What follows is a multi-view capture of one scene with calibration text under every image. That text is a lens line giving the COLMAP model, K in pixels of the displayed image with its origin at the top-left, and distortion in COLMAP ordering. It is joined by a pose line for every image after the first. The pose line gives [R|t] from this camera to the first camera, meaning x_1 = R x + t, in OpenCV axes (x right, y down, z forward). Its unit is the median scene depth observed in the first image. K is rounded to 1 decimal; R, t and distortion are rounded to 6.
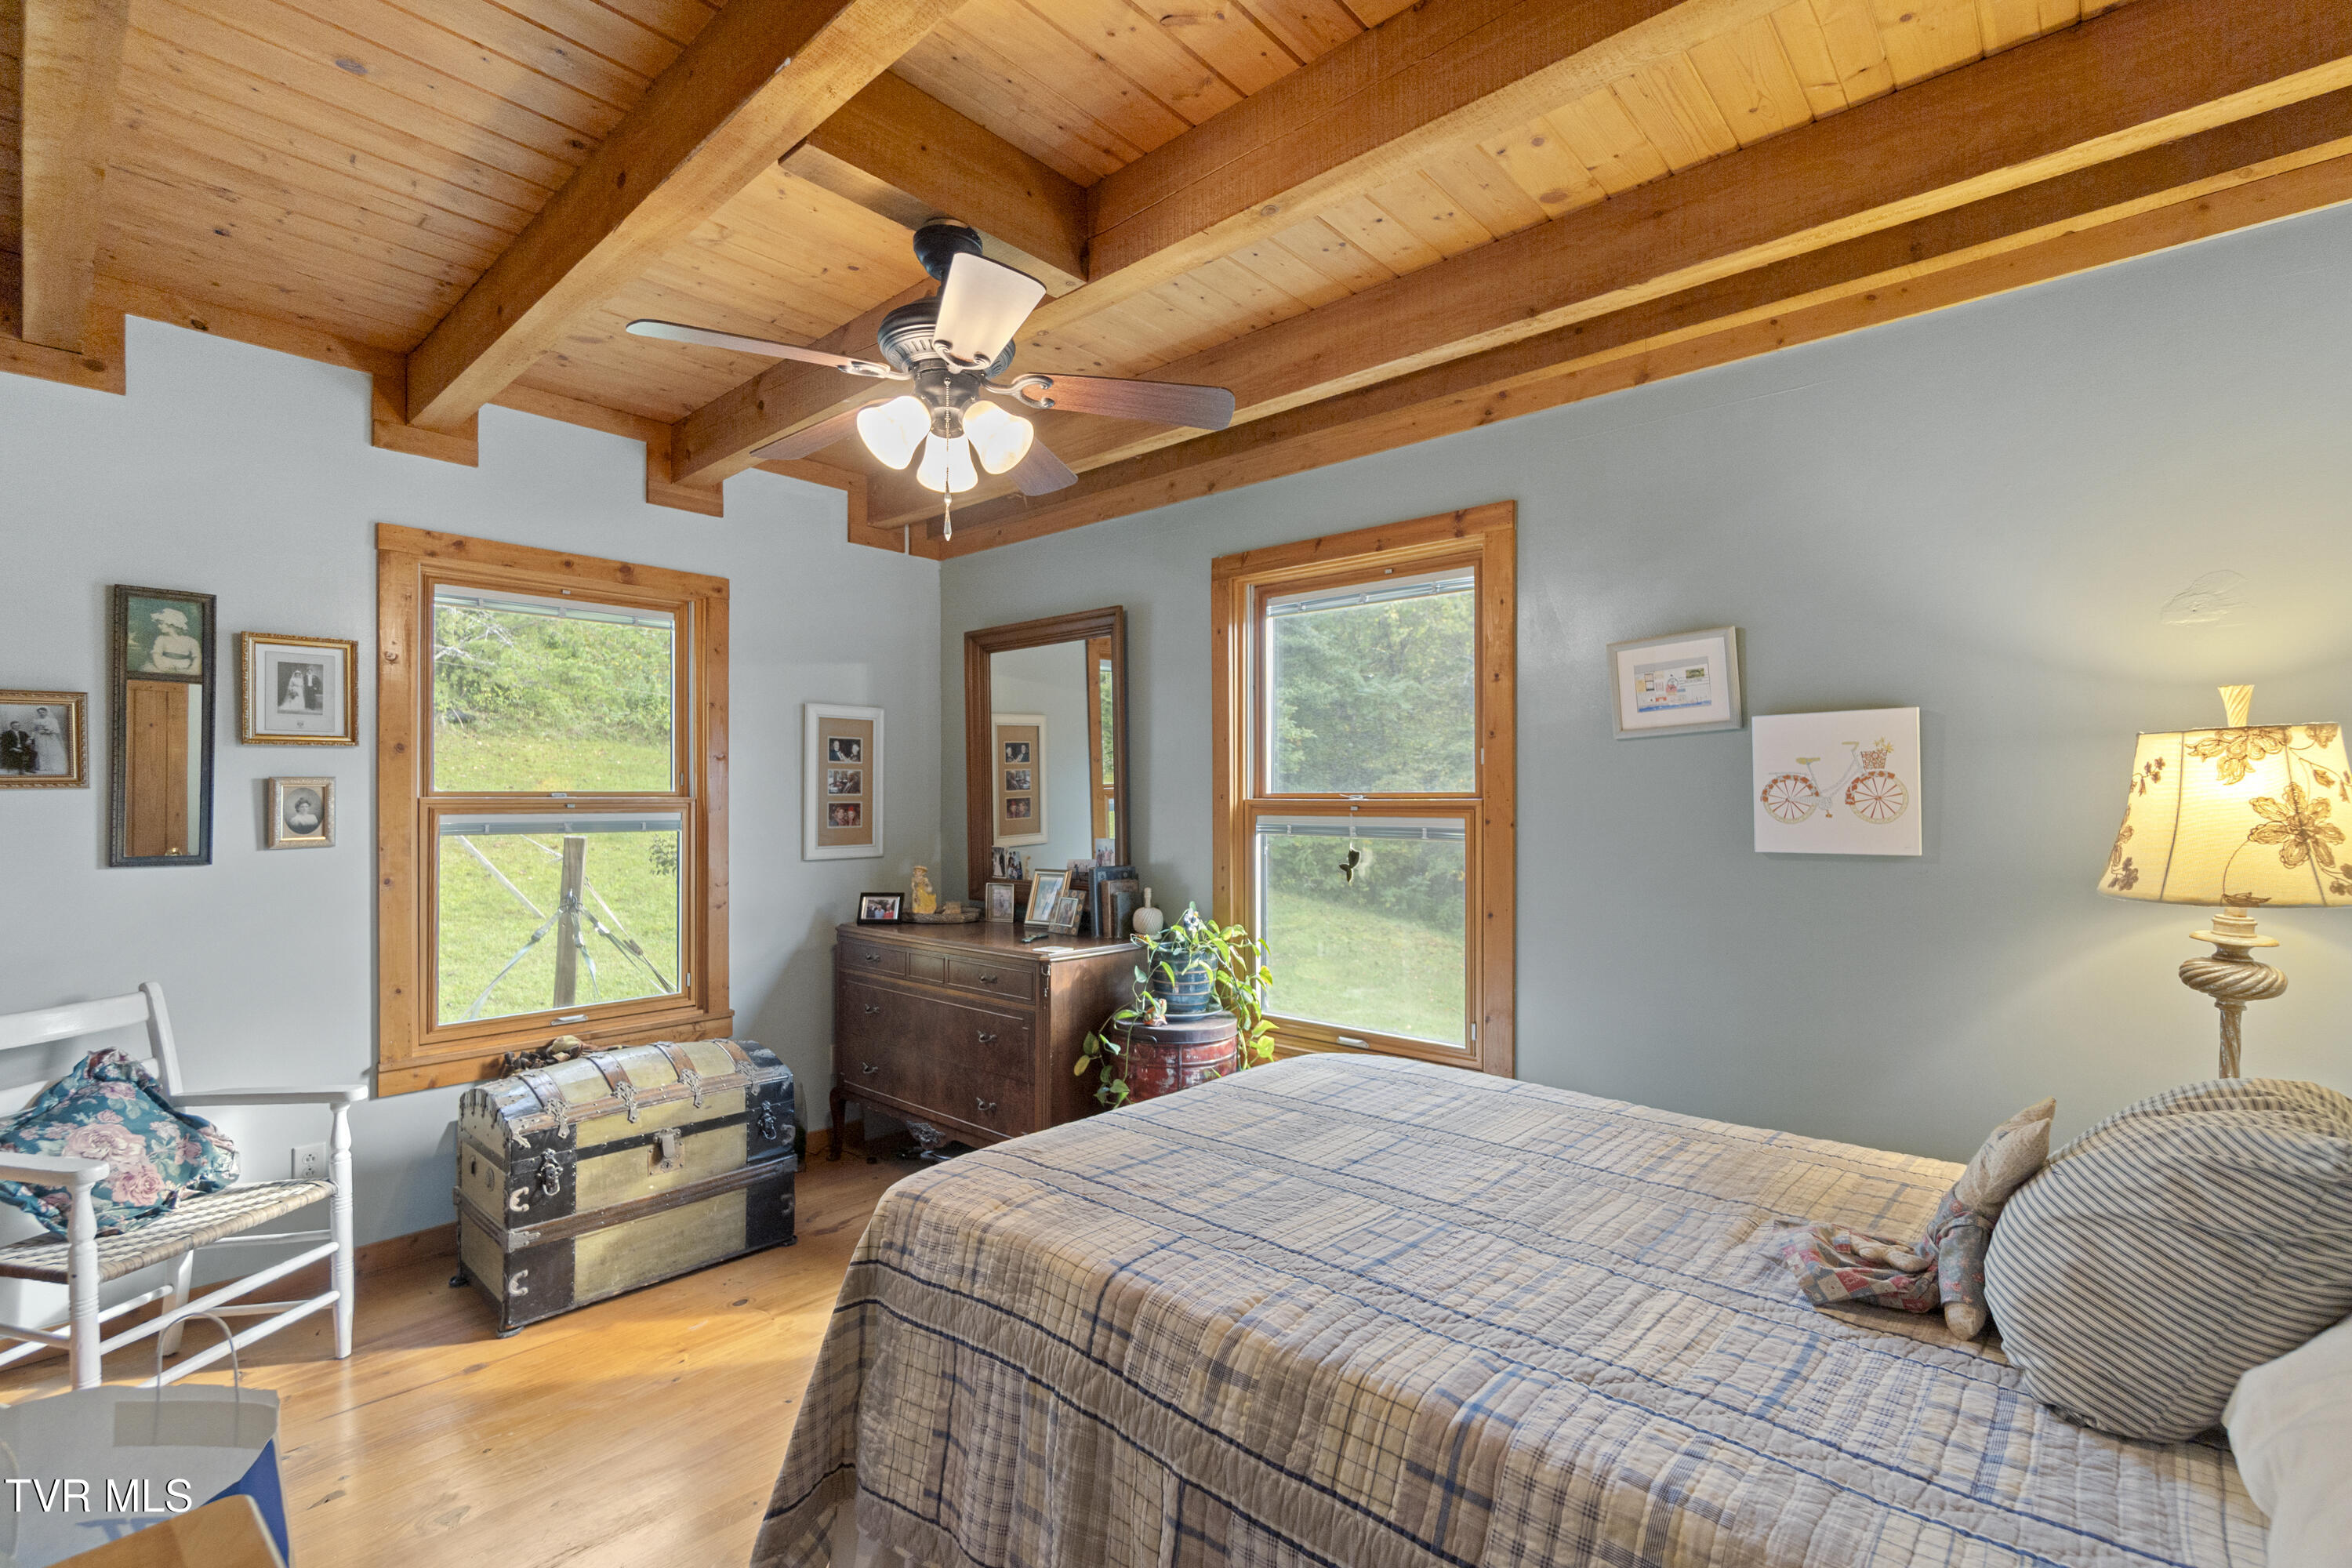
lens RADIAL K [[1027.3, 0, 1168.4], [0, 1027.3, 786.3], [0, 0, 1]] dist [-0.007151, 0.002304]
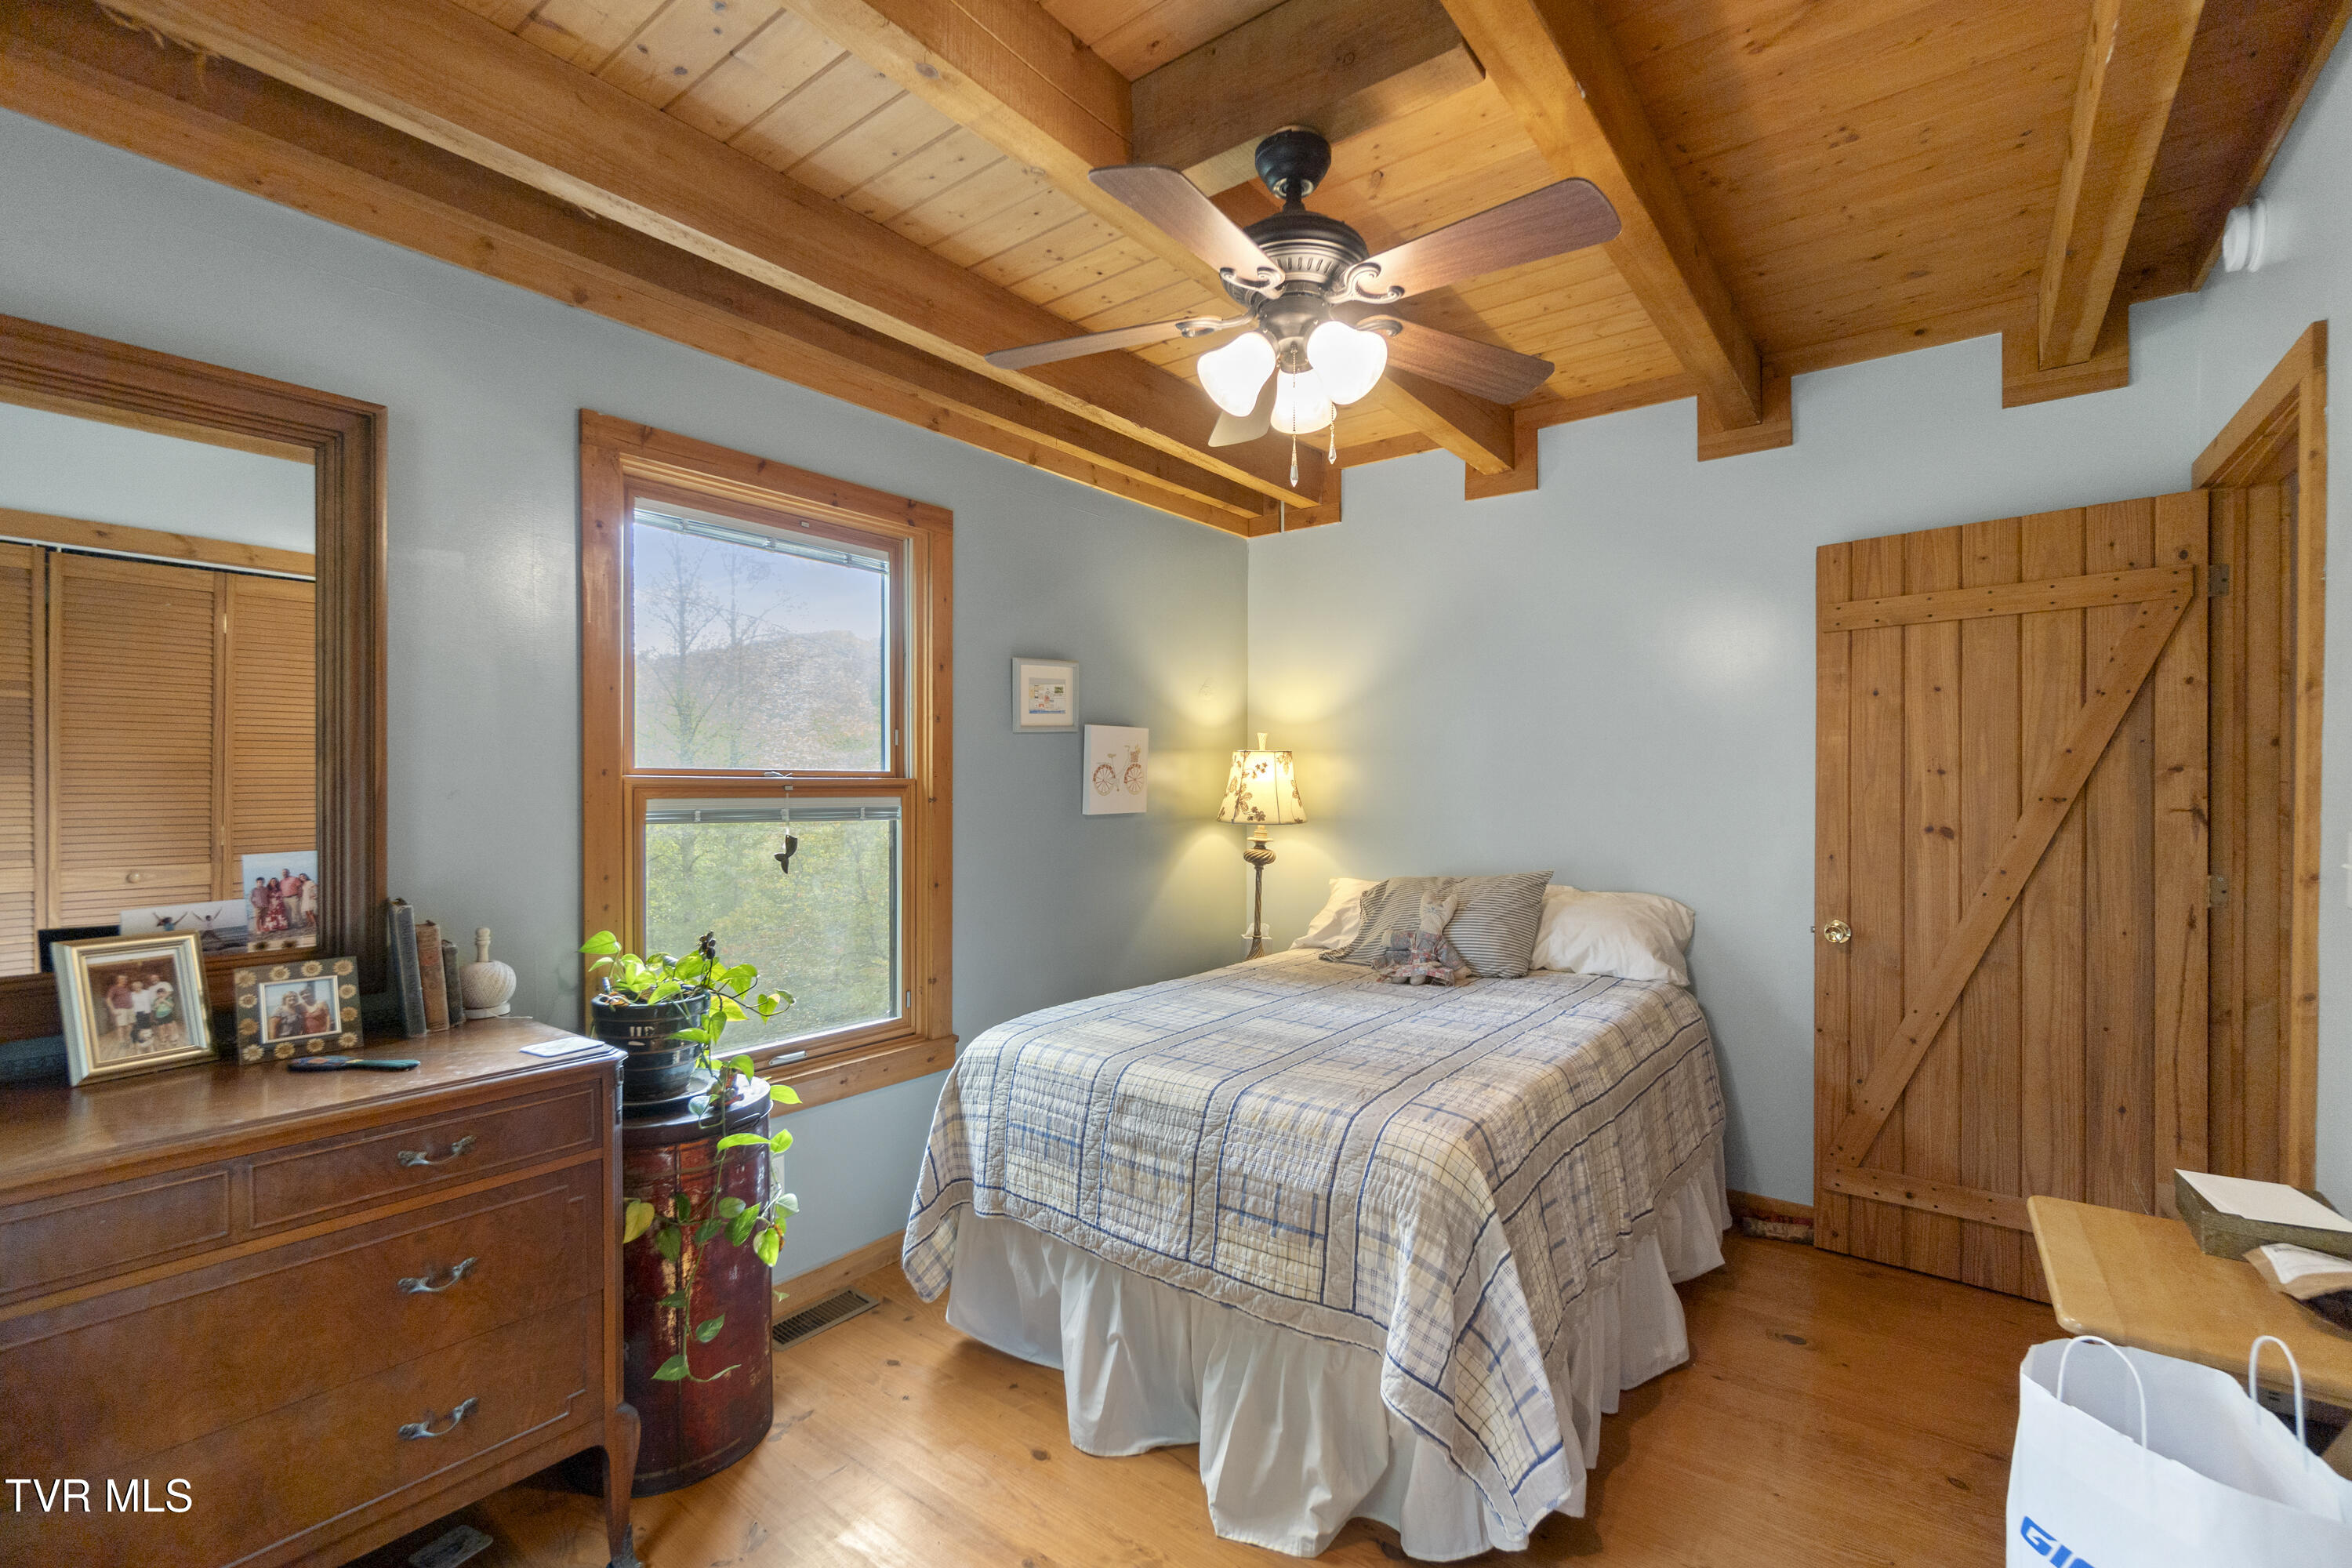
lens RADIAL K [[1027.3, 0, 1161.8], [0, 1027.3, 792.7], [0, 0, 1]] dist [-0.007151, 0.002304]
pose [[-0.077132, -0.010487, 0.996966, -0.935436], [-0.015298, 0.999839, 0.009334, 0.016242], [-0.996904, -0.014532, -0.077280, 0.996507]]
